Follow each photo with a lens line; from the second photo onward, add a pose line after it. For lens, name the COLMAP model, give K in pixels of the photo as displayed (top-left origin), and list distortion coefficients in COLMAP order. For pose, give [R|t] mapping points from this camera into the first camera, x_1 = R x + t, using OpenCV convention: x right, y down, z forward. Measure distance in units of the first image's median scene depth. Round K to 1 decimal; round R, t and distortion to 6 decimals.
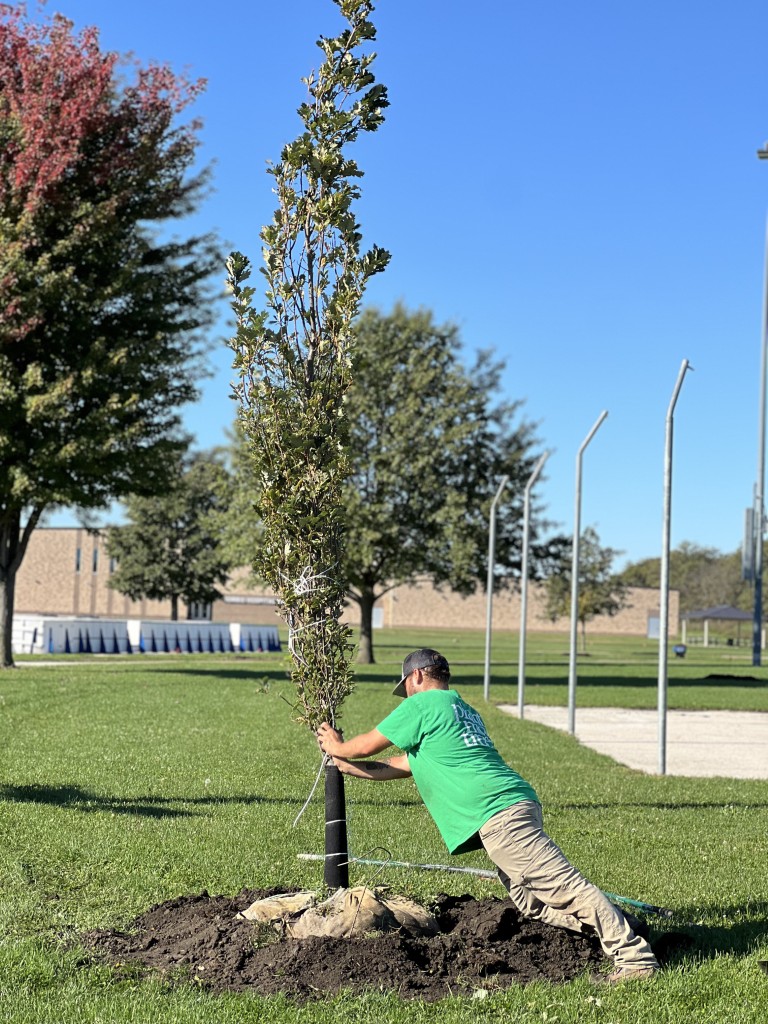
lens RADIAL K [[2370.8, 0, 388.7], [0, 2370.8, 501.4], [0, 0, 1]] dist [0.071621, 0.000000]
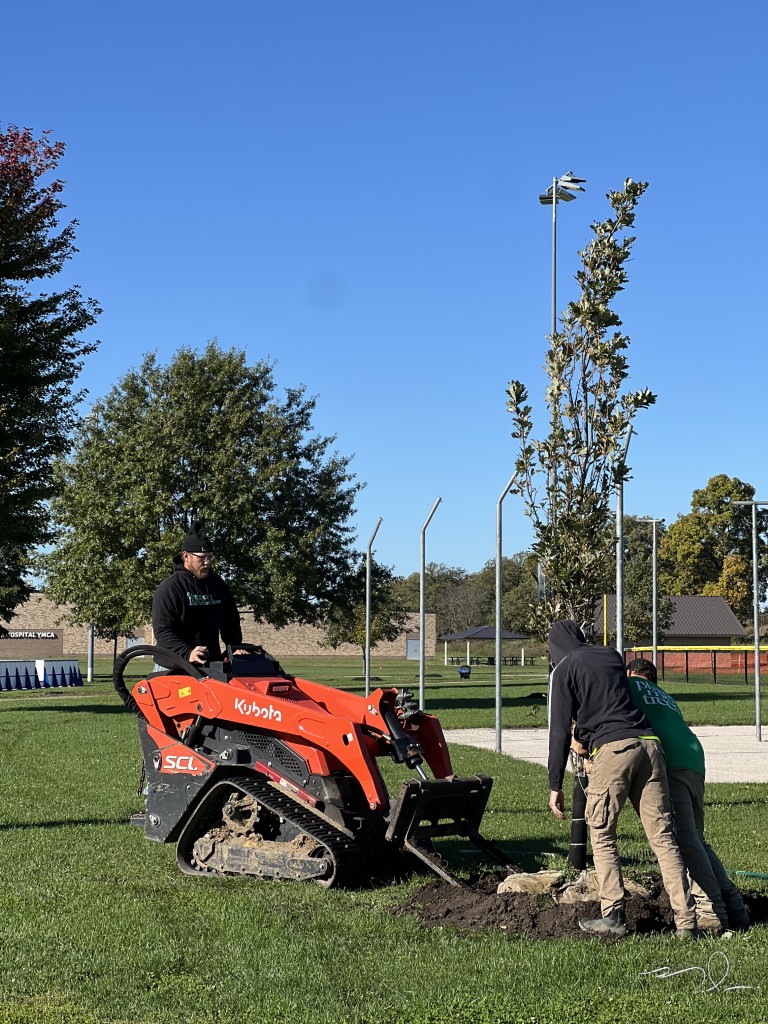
lens RADIAL K [[2370.8, 0, 379.9], [0, 2370.8, 521.2], [0, 0, 1]] dist [0.071621, 0.000000]
pose [[0.993310, -0.025129, 0.112712, -0.043183], [0.025415, 0.999676, -0.001107, -0.004204], [-0.112648, 0.003964, 0.993627, -0.043934]]
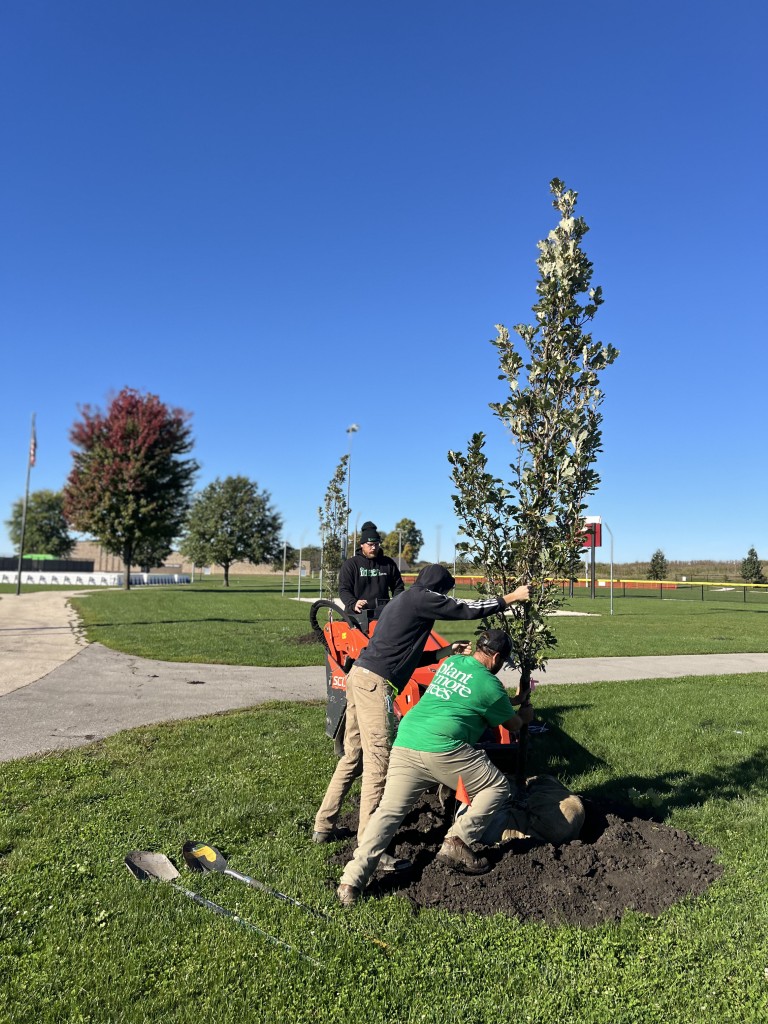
lens RADIAL K [[790.3, 0, 394.3], [0, 790.3, 484.5], [0, 0, 1]] dist [0.116790, 0.001265]
pose [[0.971751, 0.015414, 0.235504, -0.045887], [-0.001901, 0.998344, -0.057499, -0.008423], [-0.236001, 0.055427, 0.970171, -0.110065]]
